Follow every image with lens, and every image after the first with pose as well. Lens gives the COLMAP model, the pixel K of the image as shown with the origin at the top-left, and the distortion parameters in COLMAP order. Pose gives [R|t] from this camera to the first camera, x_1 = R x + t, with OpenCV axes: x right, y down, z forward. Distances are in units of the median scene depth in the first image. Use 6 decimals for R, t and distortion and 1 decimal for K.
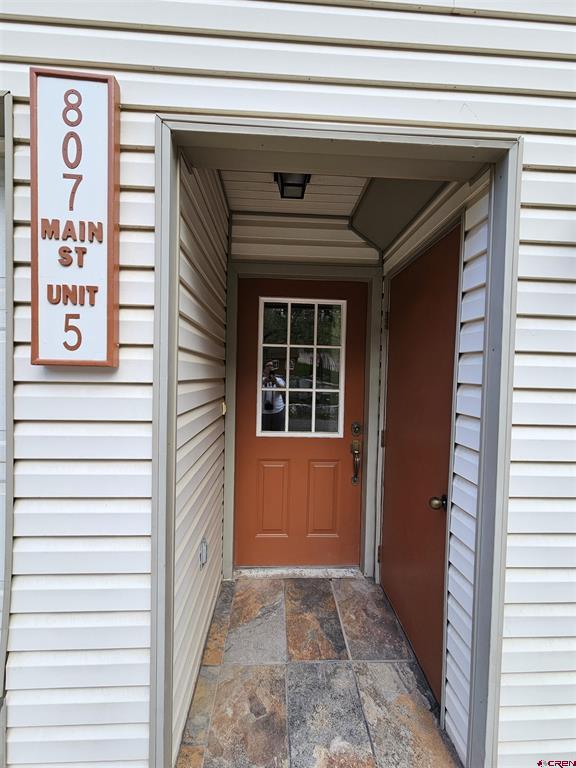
lens RADIAL K [[319.4, 0, 289.1], [0, 319.4, 384.6], [0, 0, 1]] dist [0.000211, 0.000247]
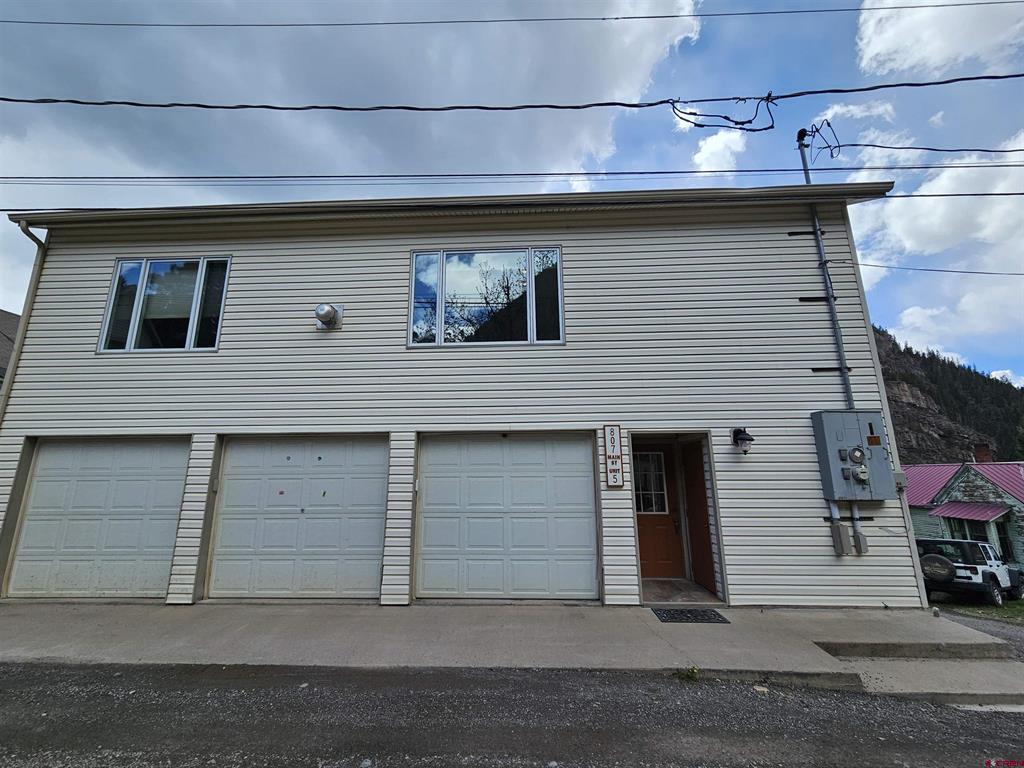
lens RADIAL K [[425.9, 0, 508.5], [0, 425.9, 386.1], [0, 0, 1]] dist [0.000211, 0.000247]
pose [[0.996232, -0.040906, -0.076474, -1.652241], [0.020371, 0.967478, -0.252133, 0.059942], [0.084301, 0.249625, 0.964666, -5.305226]]
